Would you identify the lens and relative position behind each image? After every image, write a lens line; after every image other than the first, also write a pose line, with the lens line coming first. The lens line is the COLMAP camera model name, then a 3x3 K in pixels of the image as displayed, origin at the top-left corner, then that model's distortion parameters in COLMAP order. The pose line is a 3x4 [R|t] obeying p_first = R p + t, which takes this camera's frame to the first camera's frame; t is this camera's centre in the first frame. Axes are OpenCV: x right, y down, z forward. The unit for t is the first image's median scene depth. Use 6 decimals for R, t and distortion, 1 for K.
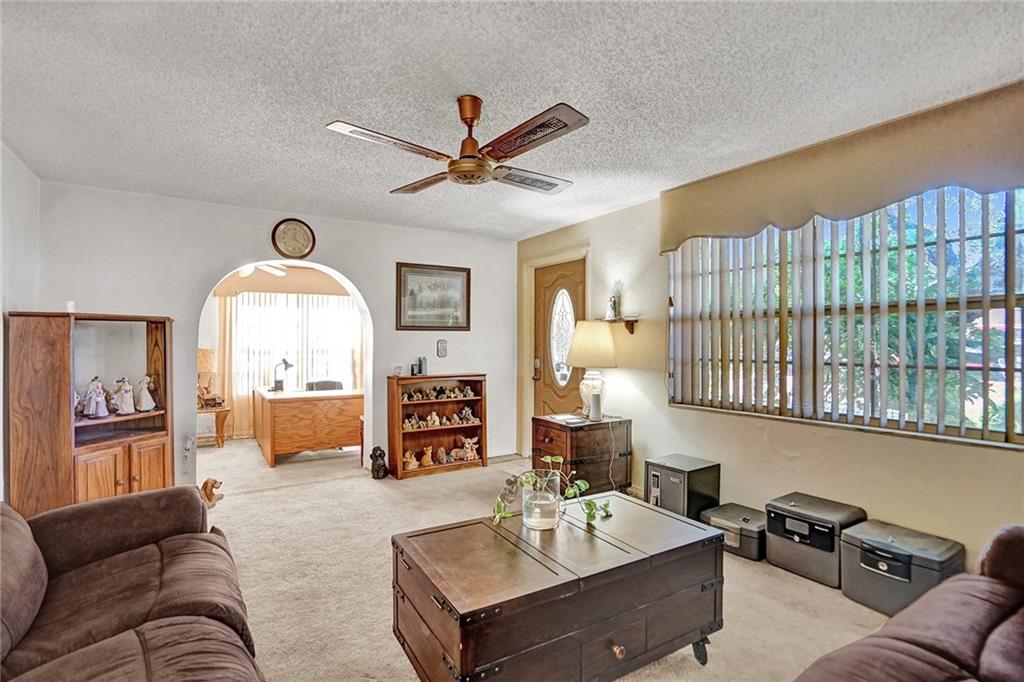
lens RADIAL K [[483.6, 0, 512.0], [0, 483.6, 341.0], [0, 0, 1]] dist [-0.000923, 0.000497]
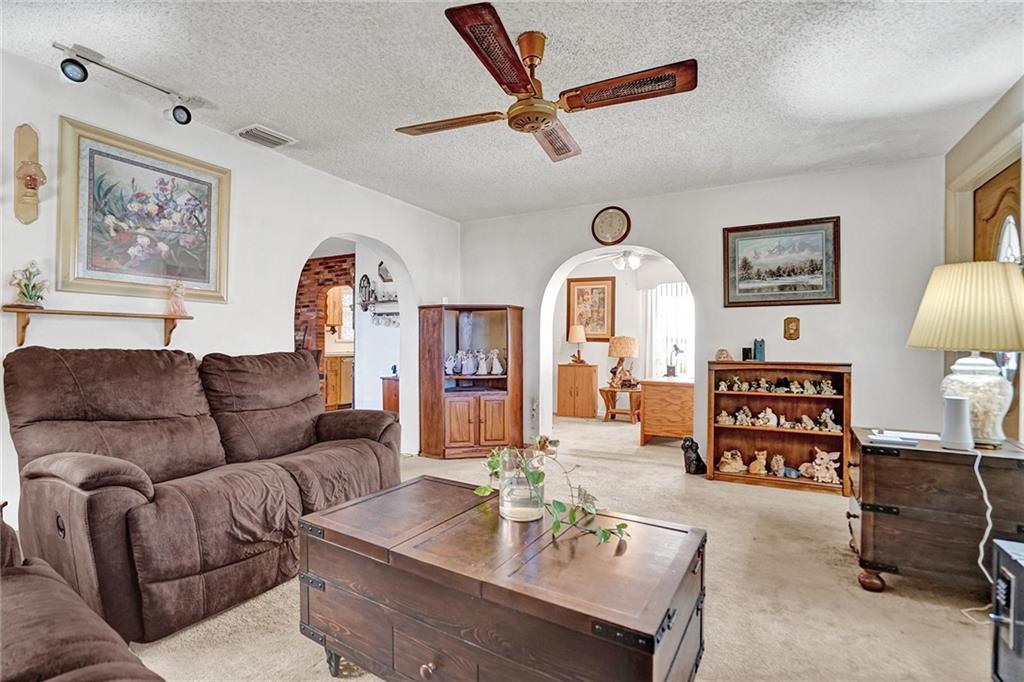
lens RADIAL K [[494.5, 0, 512.0], [0, 494.5, 341.0], [0, 0, 1]] dist [-0.003519, 0.000041]
pose [[0.498084, -0.003473, -0.867122, 0.329315], [0.005869, 0.999983, -0.000634, 0.034691], [0.867109, -0.004773, 0.498095, 0.236645]]
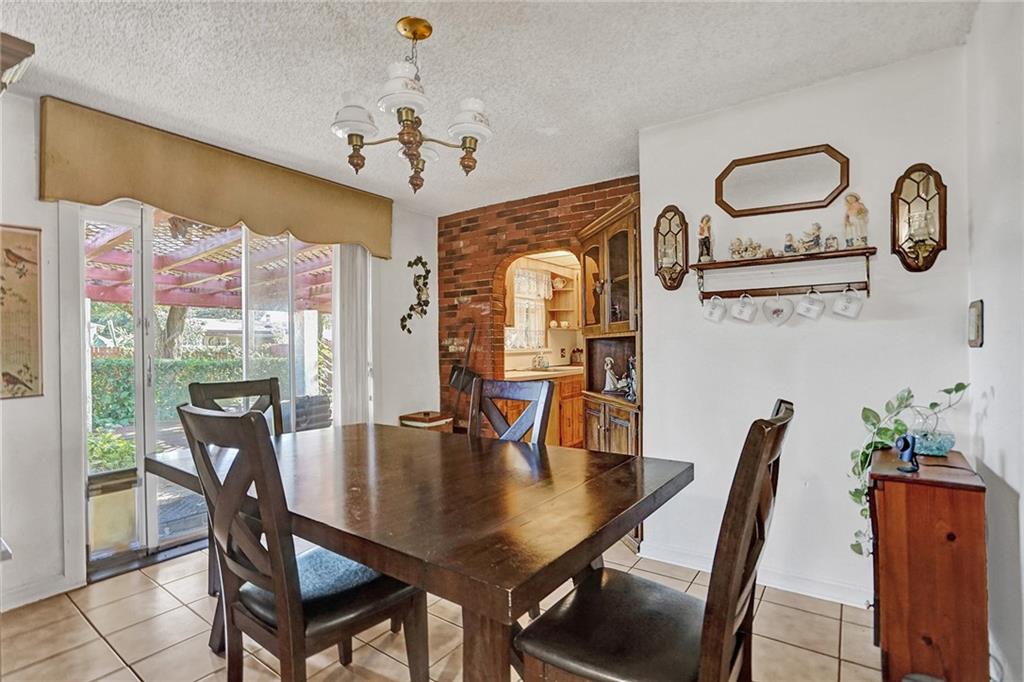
lens RADIAL K [[494.5, 0, 512.0], [0, 494.5, 341.0], [0, 0, 1]] dist [-0.003519, 0.000041]
pose [[0.414360, -0.012422, -0.910028, -0.511870], [0.016685, 0.999842, -0.006051, 0.013037], [0.909960, -0.012676, 0.414502, 0.152943]]
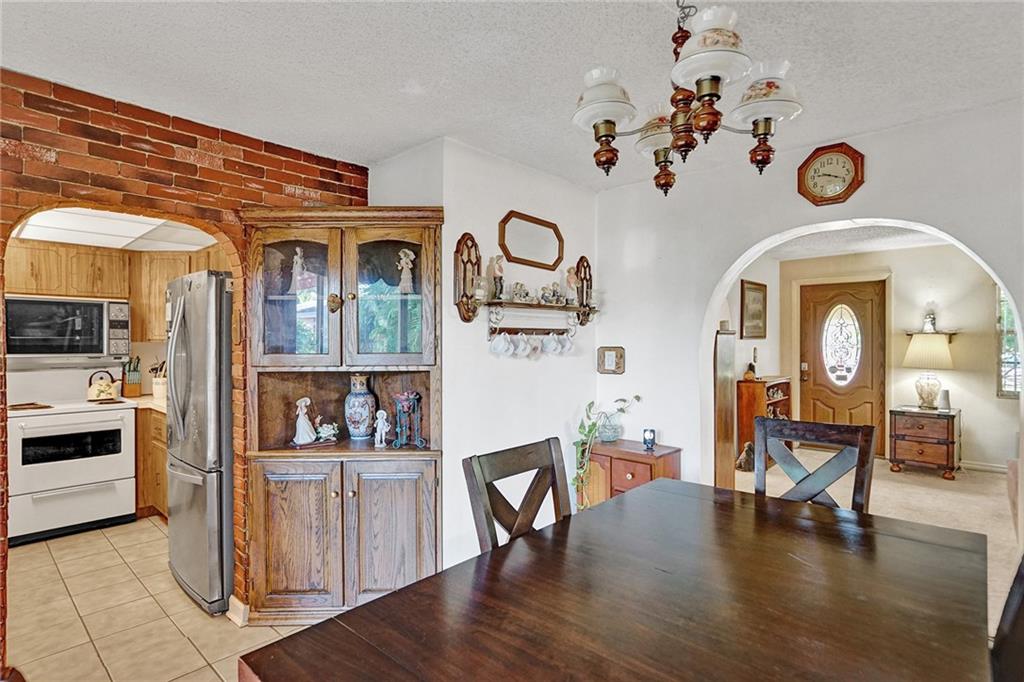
lens RADIAL K [[518.5, 0, 512.0], [0, 518.5, 341.0], [0, 0, 1]] dist [-0.011505, 0.000665]
pose [[0.960498, -0.002736, 0.278275, -1.037085], [0.000150, 0.999957, 0.009315, -0.028416], [-0.278288, -0.008905, 0.960456, 0.005534]]
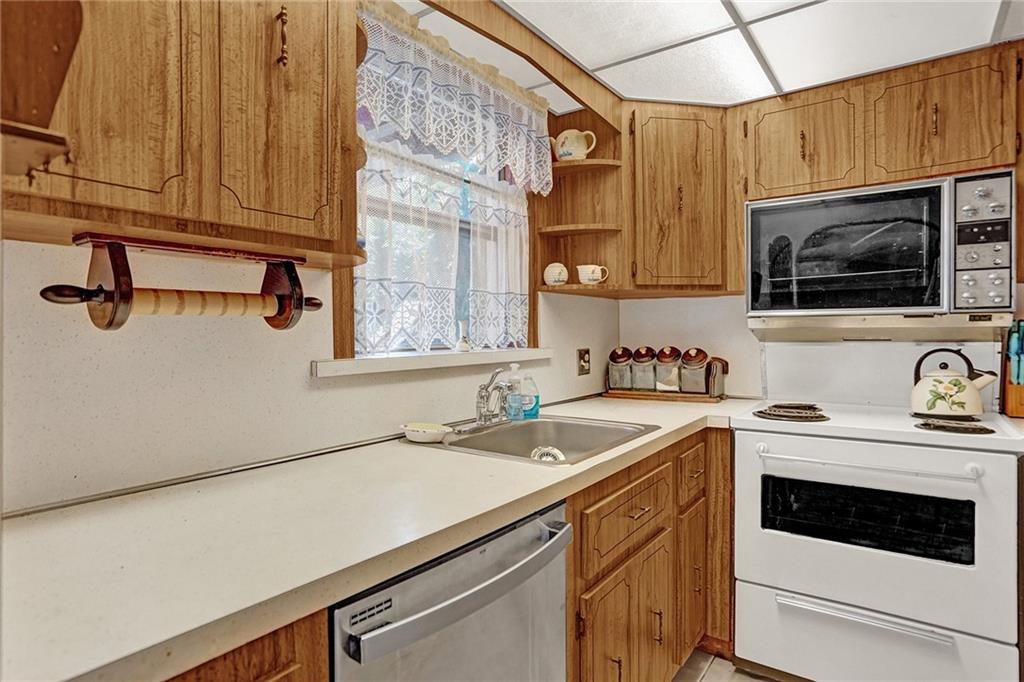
lens RADIAL K [[559.9, 0, 510.2], [0, 559.9, 334.4], [0, 0, 1]] dist [0.030344, 0.000440]
pose [[0.404125, -0.003057, -0.914699, -1.199748], [0.013054, 0.999912, 0.002426, 0.012142], [0.914611, -0.012921, 0.404129, 0.546198]]
